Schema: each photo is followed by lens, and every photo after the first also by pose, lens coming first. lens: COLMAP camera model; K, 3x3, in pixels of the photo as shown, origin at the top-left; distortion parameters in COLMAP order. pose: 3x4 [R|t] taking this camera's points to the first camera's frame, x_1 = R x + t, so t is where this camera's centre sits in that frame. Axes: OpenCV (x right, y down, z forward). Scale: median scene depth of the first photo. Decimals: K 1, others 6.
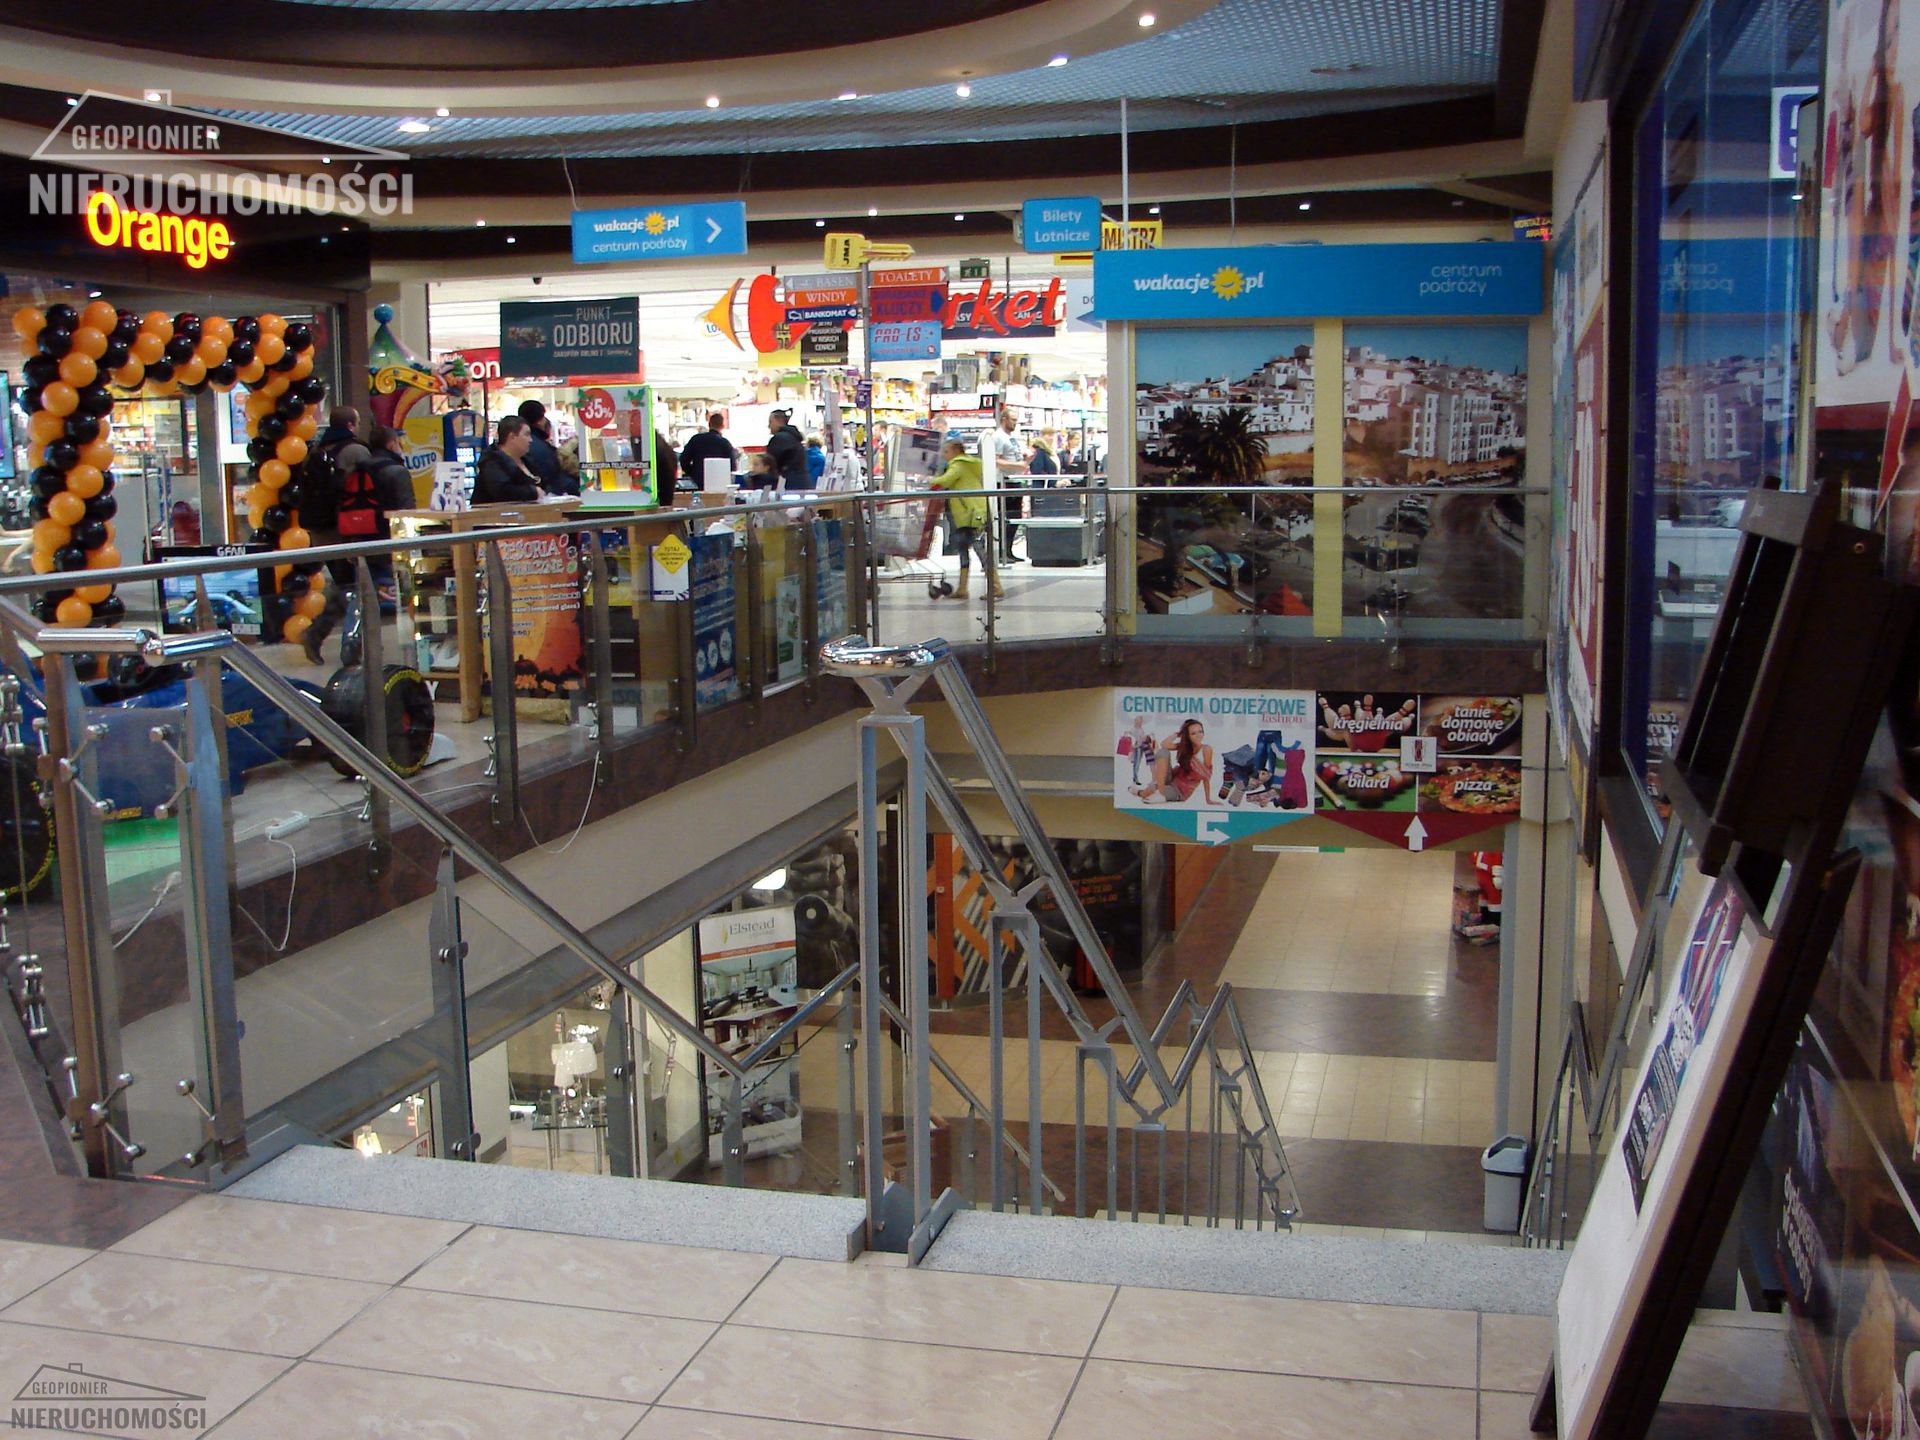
lens RADIAL K [[2049.6, 0, 953.4], [0, 2049.6, 730.4], [0, 0, 1]] dist [-0.221197, 0.280070]
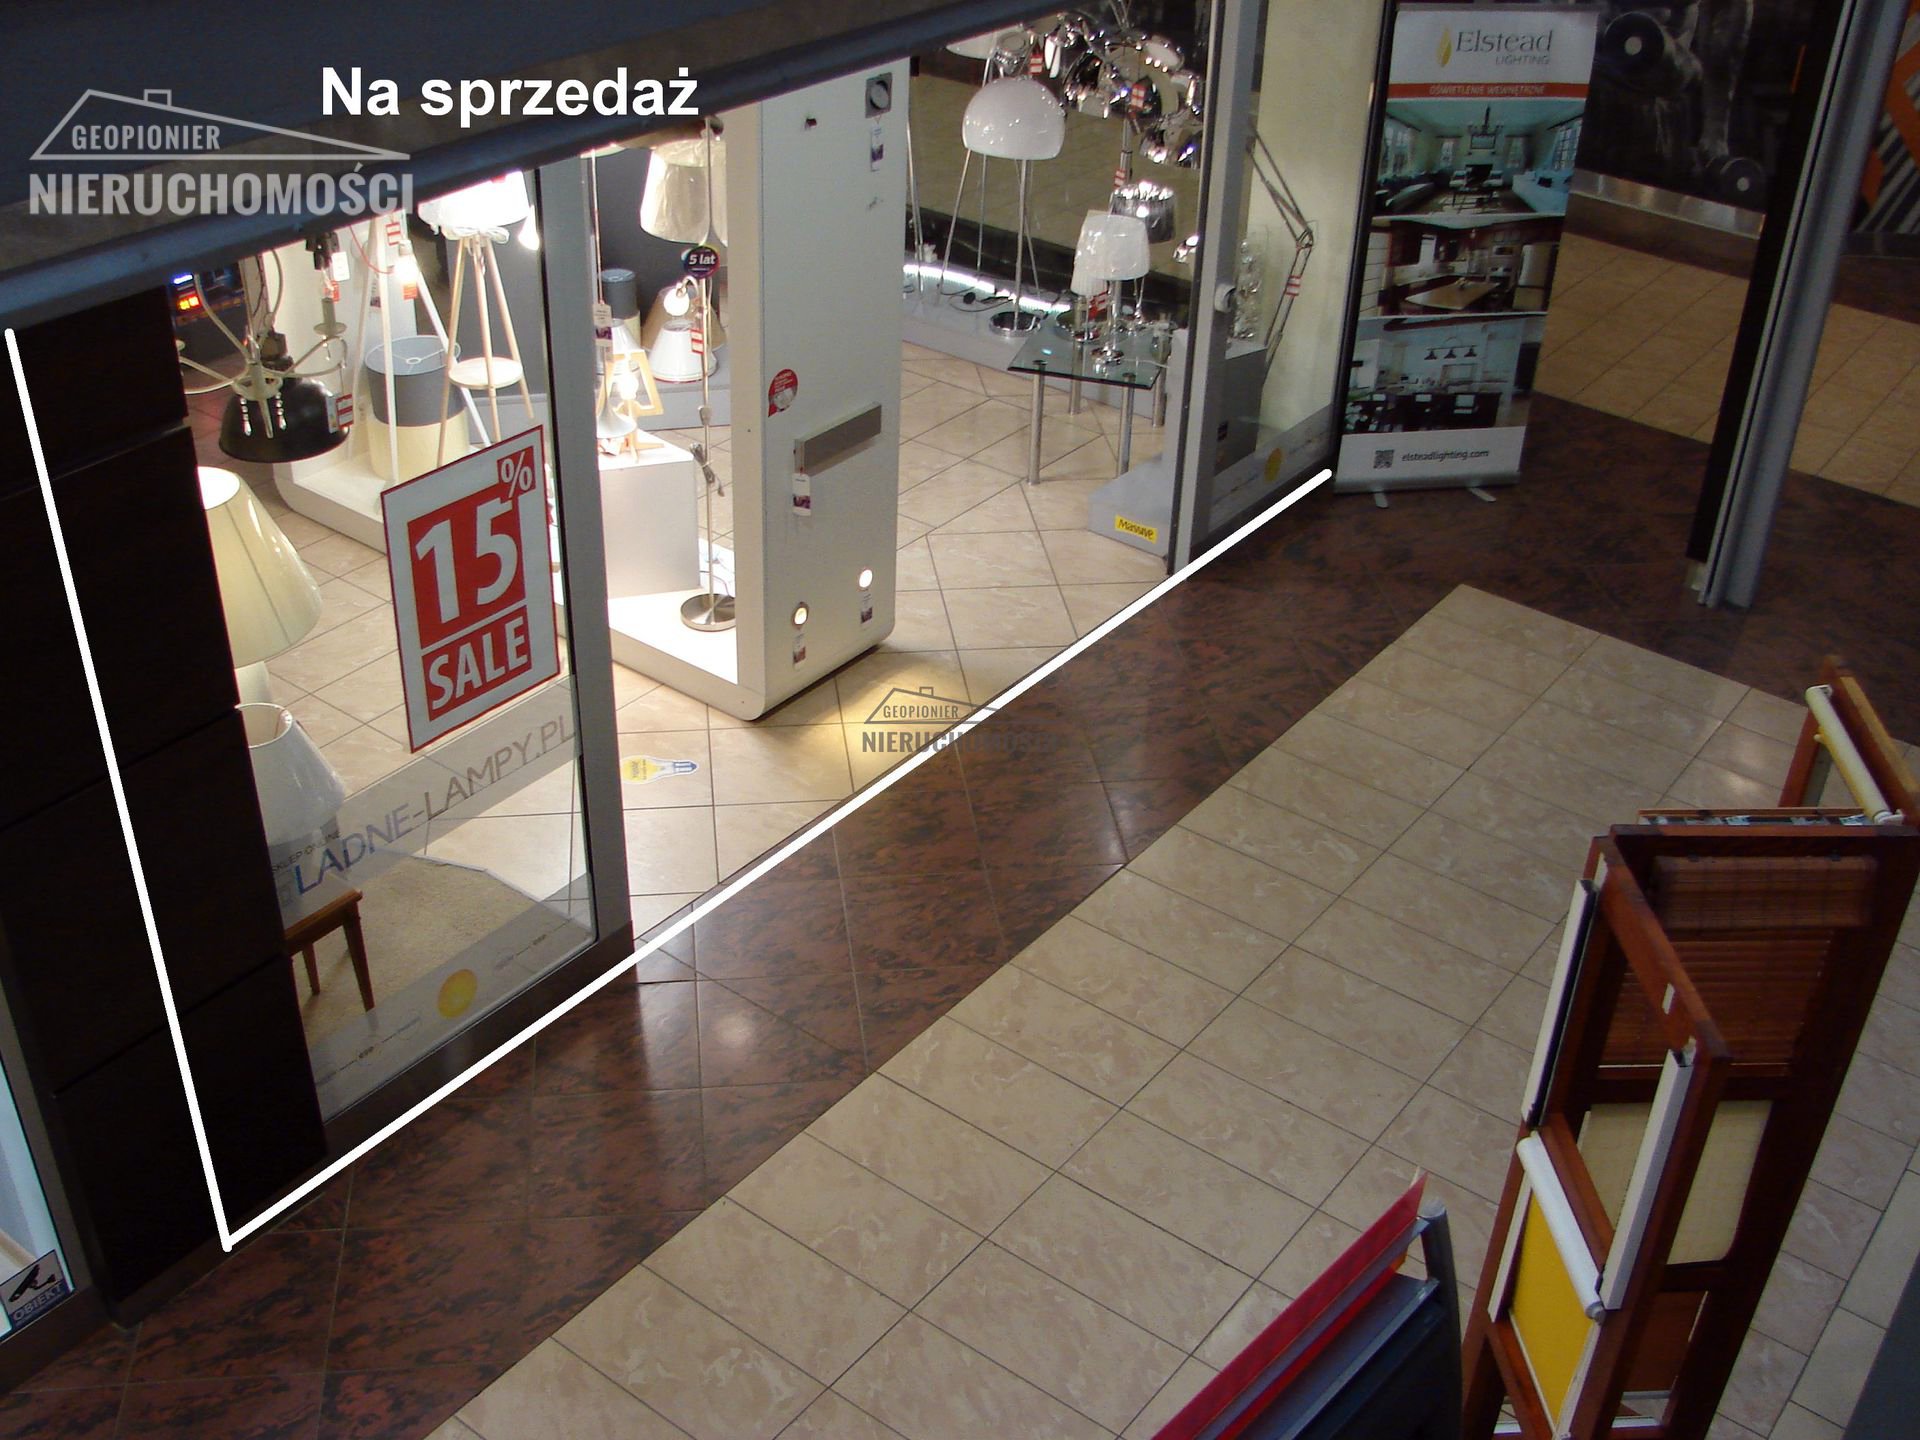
lens RADIAL K [[2049.6, 0, 953.4], [0, 2049.6, 730.4], [0, 0, 1]] dist [-0.221197, 0.280070]
pose [[0.918191, 0.247210, -0.309537, -0.034965], [-0.095658, 0.896627, 0.432331, 0.055630], [0.384416, -0.367352, 0.846922, 0.526587]]
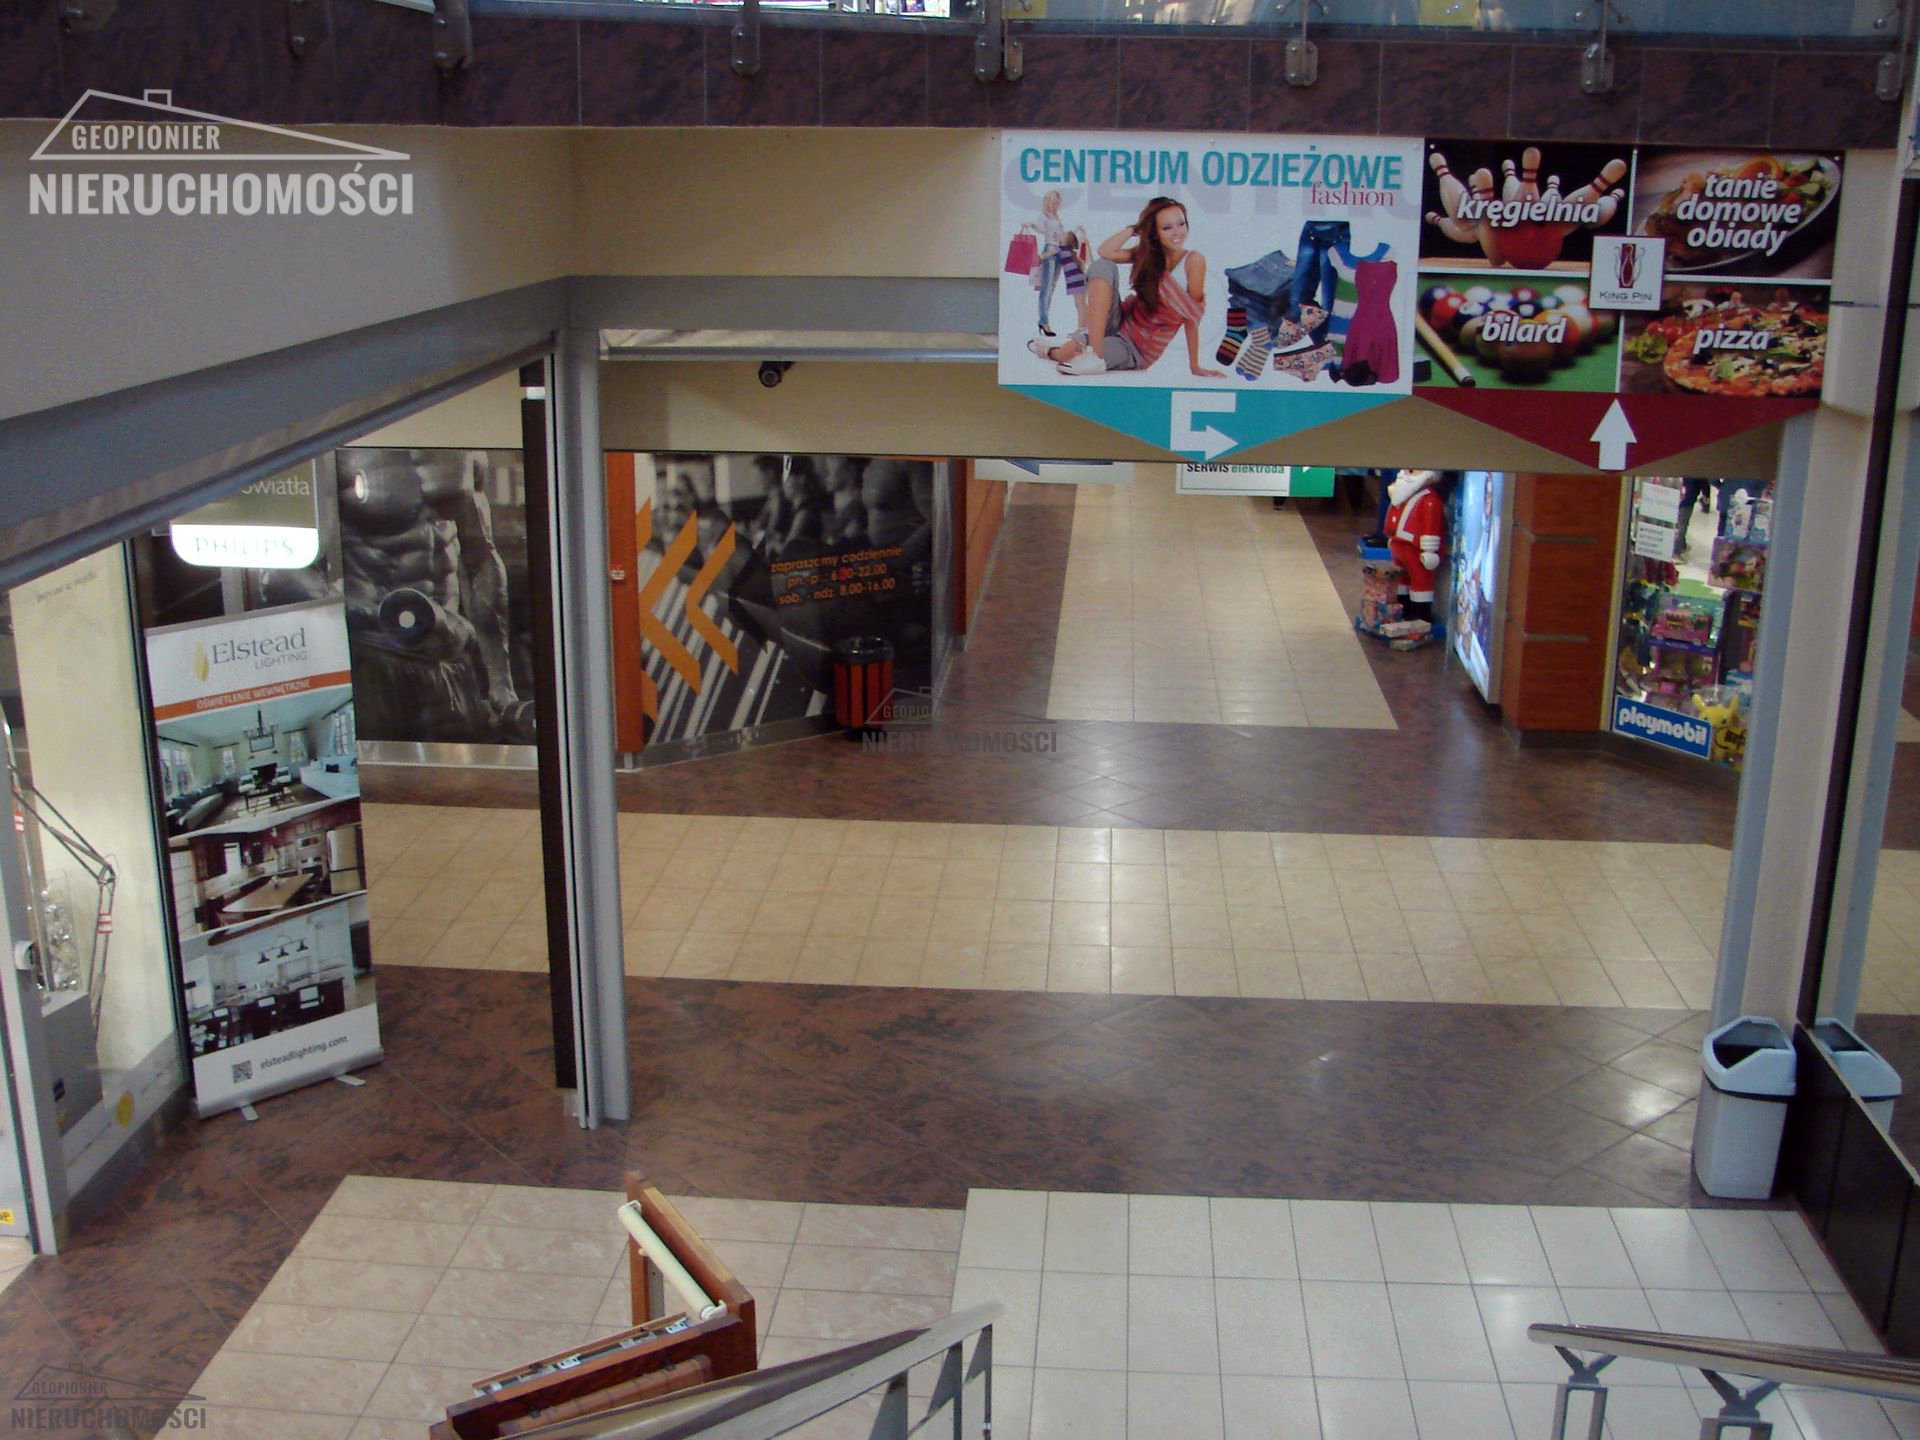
lens RADIAL K [[2049.6, 0, 953.4], [0, 2049.6, 730.4], [0, 0, 1]] dist [-0.221197, 0.280070]
pose [[0.985337, -0.028171, 0.168277, -0.015283], [0.003547, 0.989444, 0.144873, 0.049536], [-0.170582, -0.142152, 0.975036, 0.527461]]
